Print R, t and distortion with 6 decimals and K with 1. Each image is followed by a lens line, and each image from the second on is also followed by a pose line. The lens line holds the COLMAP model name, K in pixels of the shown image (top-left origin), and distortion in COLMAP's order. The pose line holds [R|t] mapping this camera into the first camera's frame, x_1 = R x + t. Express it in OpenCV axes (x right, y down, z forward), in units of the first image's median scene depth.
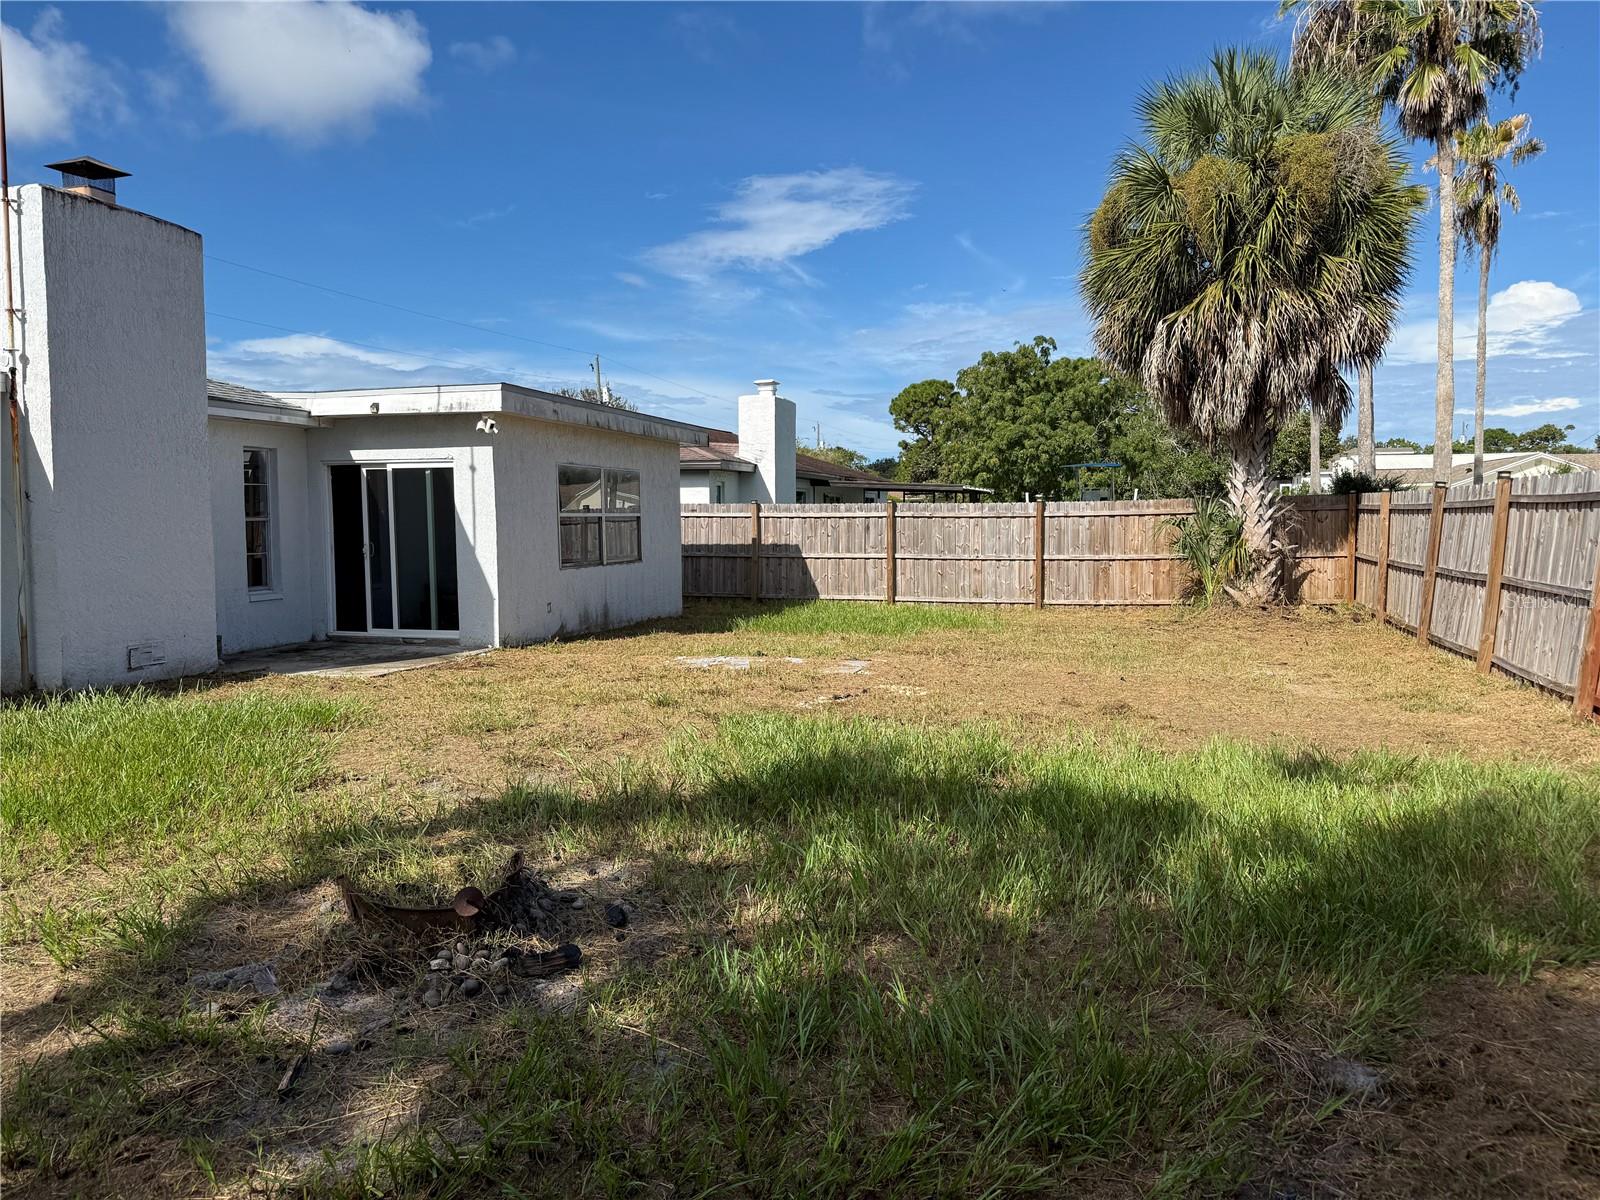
lens RADIAL K [[1125.1, 0, 791.9], [0, 1125.1, 602.7], [0, 0, 1]] dist [0.068447, -0.078015]
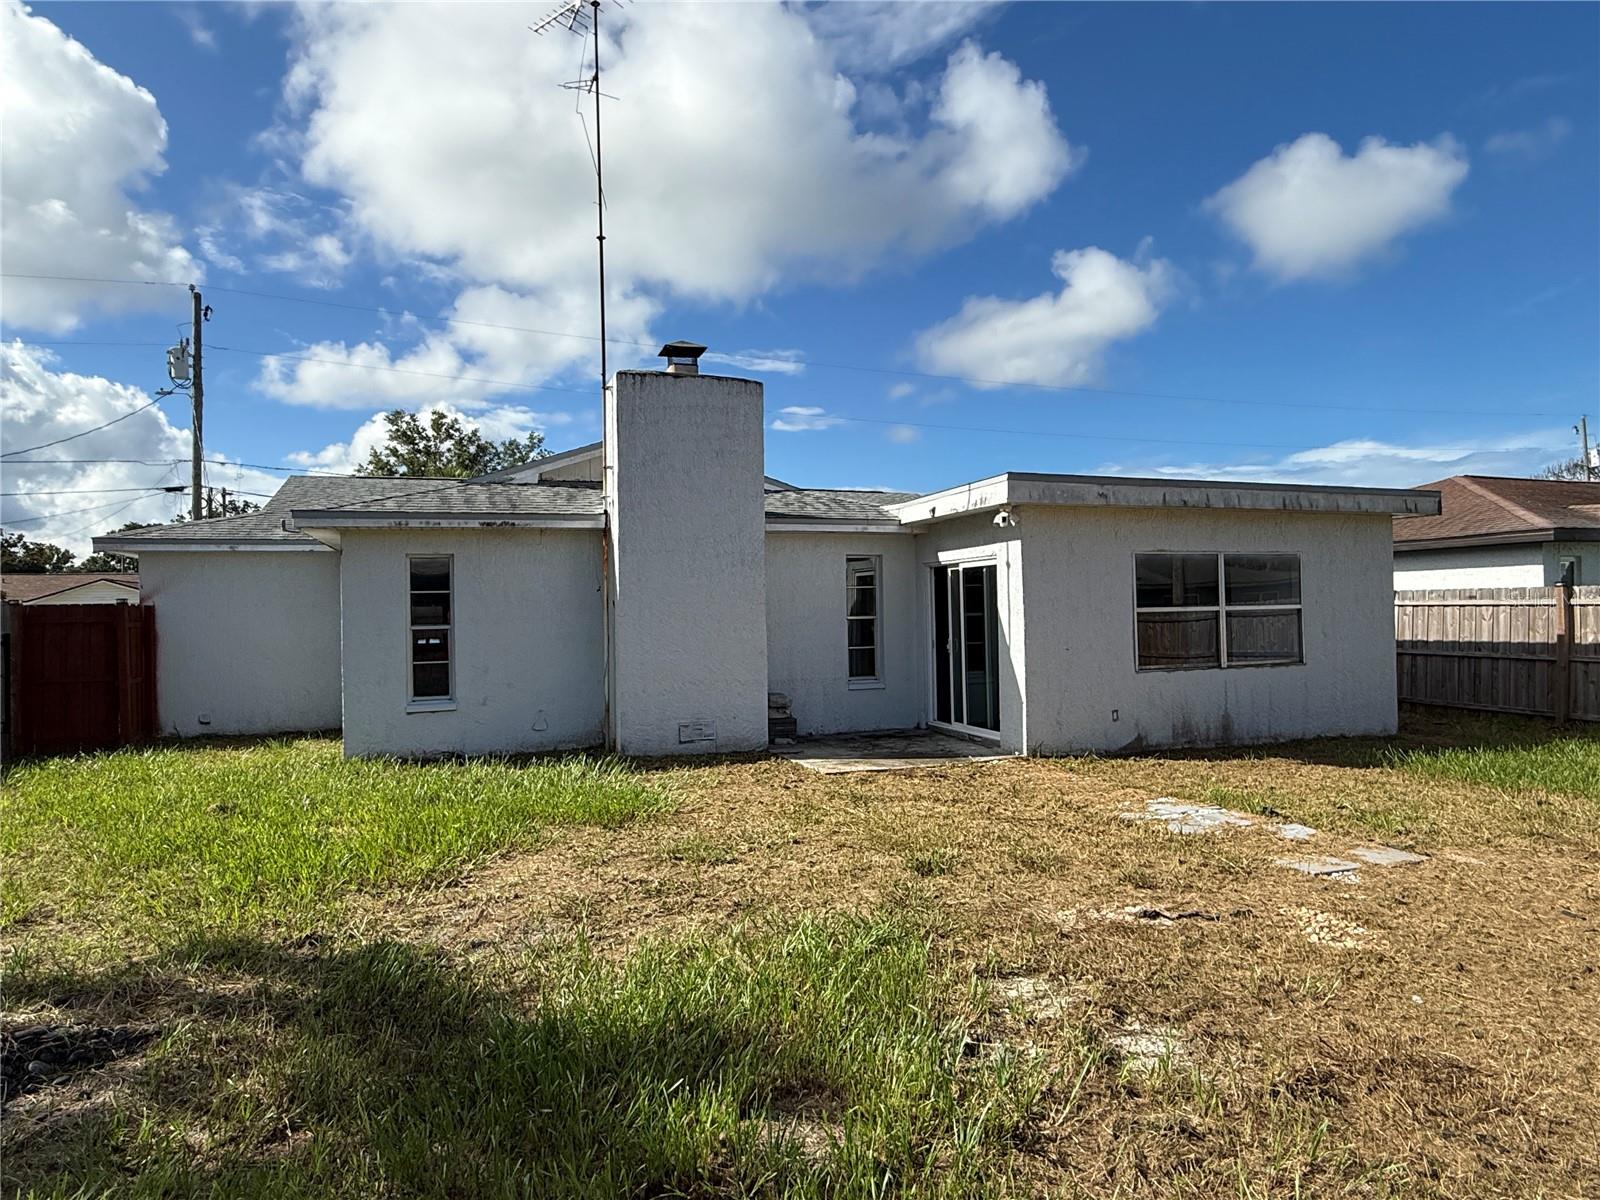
lens RADIAL K [[934.3, 0, 800.0], [0, 934.3, 600.0], [0, 0, 1]] dist [0.020892, 0.000123]
pose [[0.603580, -0.014597, -0.797169, 0.231974], [-0.046785, 0.997461, -0.053688, -0.036436], [0.795929, 0.069700, 0.601364, 0.371921]]
